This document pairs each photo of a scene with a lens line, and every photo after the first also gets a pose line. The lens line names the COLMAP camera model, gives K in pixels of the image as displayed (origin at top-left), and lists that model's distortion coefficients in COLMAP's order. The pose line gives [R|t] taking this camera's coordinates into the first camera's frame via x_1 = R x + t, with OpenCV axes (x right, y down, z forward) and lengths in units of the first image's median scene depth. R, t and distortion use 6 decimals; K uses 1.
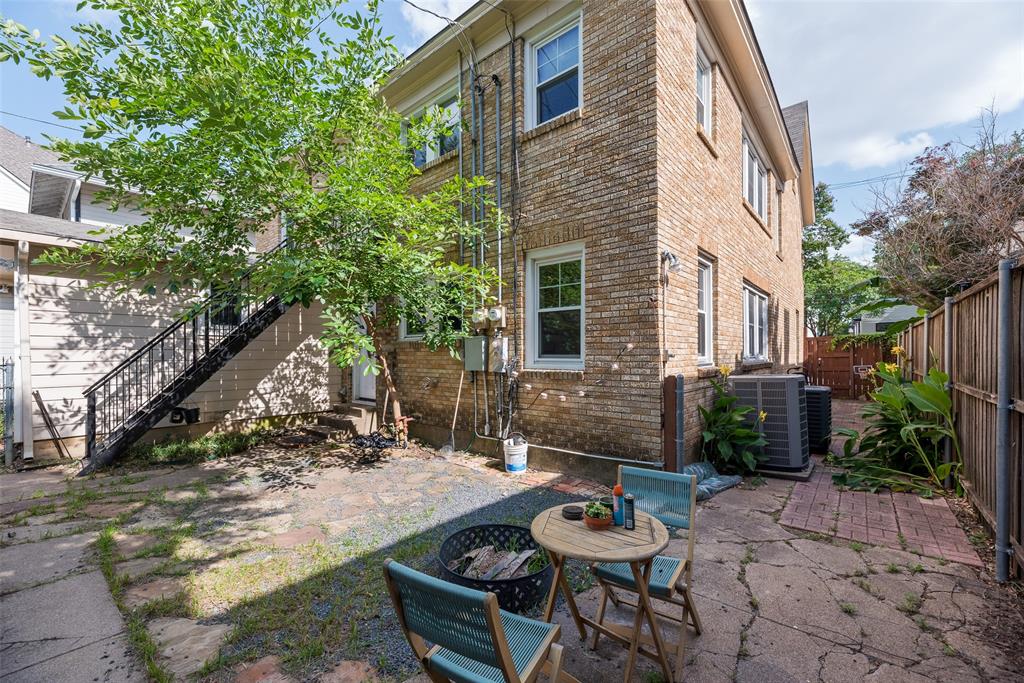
lens RADIAL K [[412.9, 0, 514.3], [0, 412.9, 344.4], [0, 0, 1]] dist [-0.001104, -0.000280]
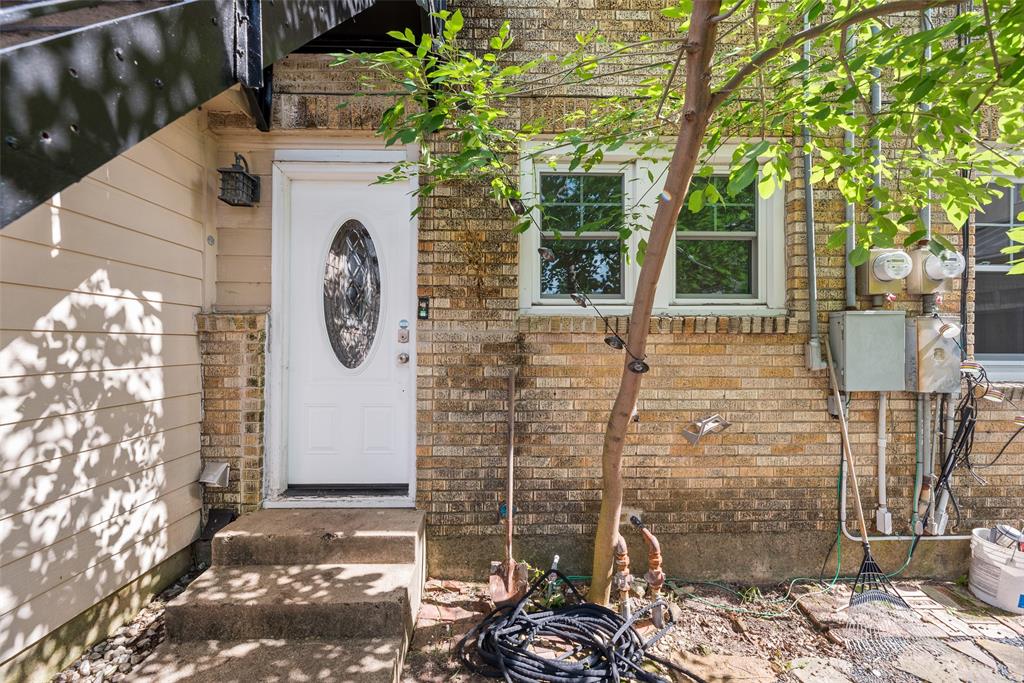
lens RADIAL K [[412.9, 0, 514.3], [0, 412.9, 344.4], [0, 0, 1]] dist [-0.001104, -0.000280]
pose [[0.748190, 0.005350, 0.663463, -0.485400], [-0.016412, 0.999811, 0.010445, 0.013508], [-0.663282, -0.018704, 0.748136, 0.691055]]
